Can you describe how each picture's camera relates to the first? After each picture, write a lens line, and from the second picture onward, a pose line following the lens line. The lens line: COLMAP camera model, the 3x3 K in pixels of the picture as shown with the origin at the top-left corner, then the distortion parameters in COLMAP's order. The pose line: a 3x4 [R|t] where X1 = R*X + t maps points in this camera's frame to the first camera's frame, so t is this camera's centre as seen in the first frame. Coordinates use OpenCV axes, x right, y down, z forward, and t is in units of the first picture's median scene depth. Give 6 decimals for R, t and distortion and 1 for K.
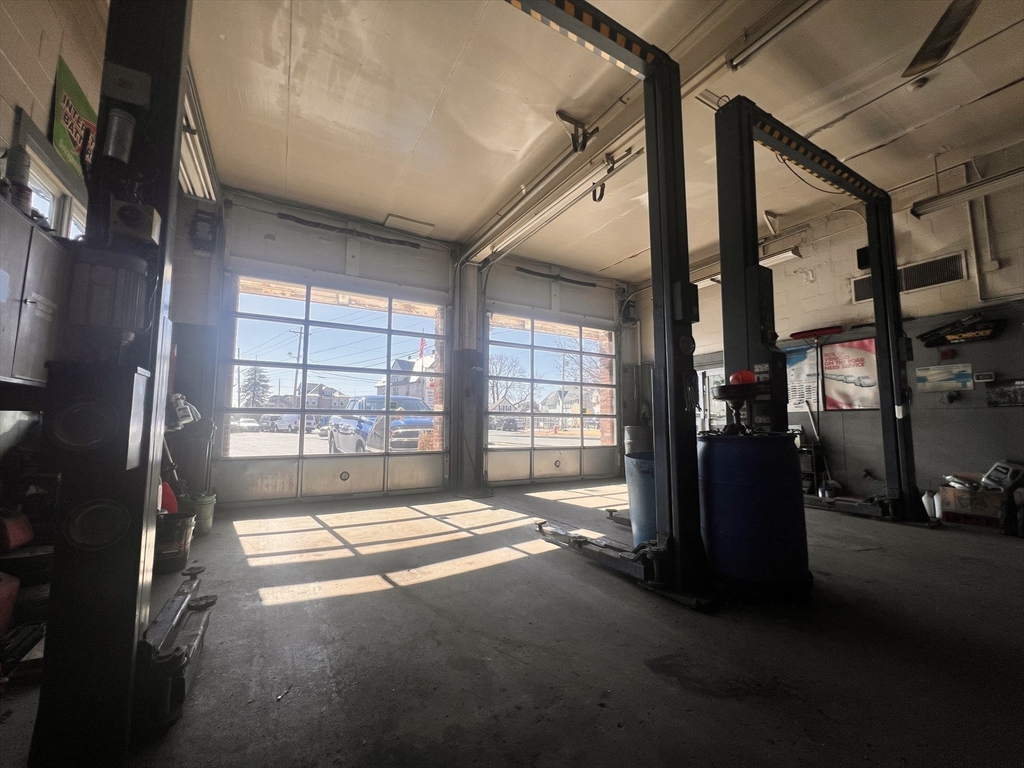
lens RADIAL K [[407.8, 0, 512.0], [0, 407.8, 384.0], [0, 0, 1]] dist [0.000144, 0.000019]
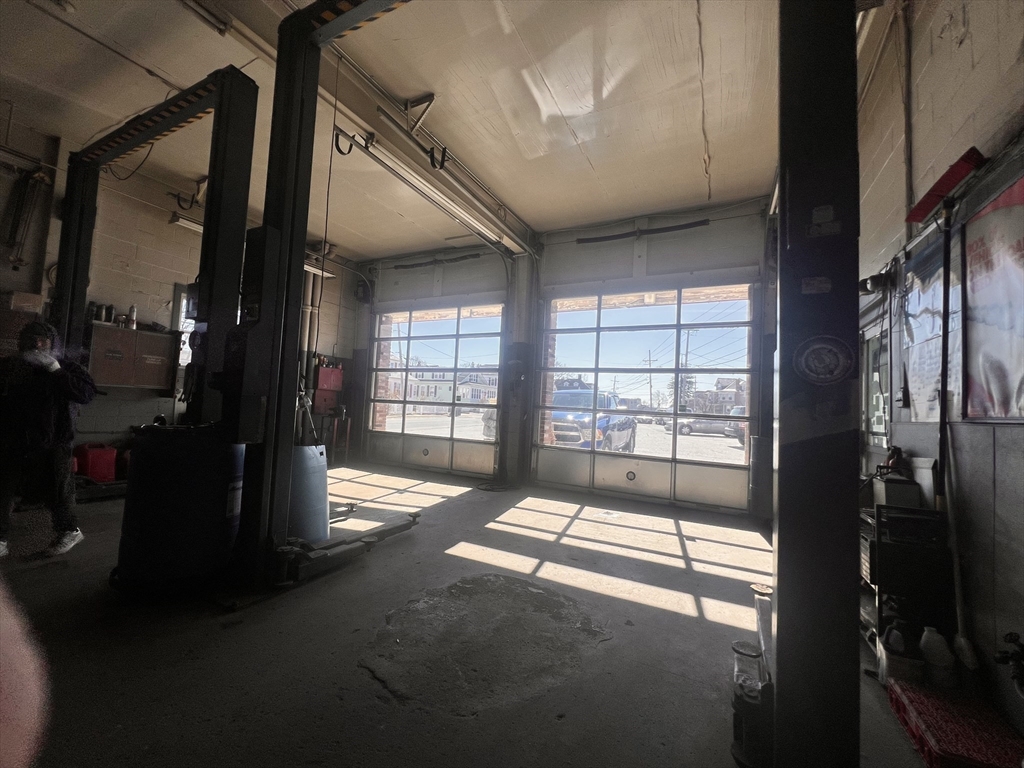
lens RADIAL K [[424.1, 0, 508.8], [0, 424.1, 376.4], [0, 0, 1]] dist [0.026149, 0.000009]
pose [[0.542806, -0.049407, -0.838404, 0.661787], [0.026156, 0.998778, -0.041923, 0.036370], [0.839451, 0.000827, 0.543435, 0.376011]]
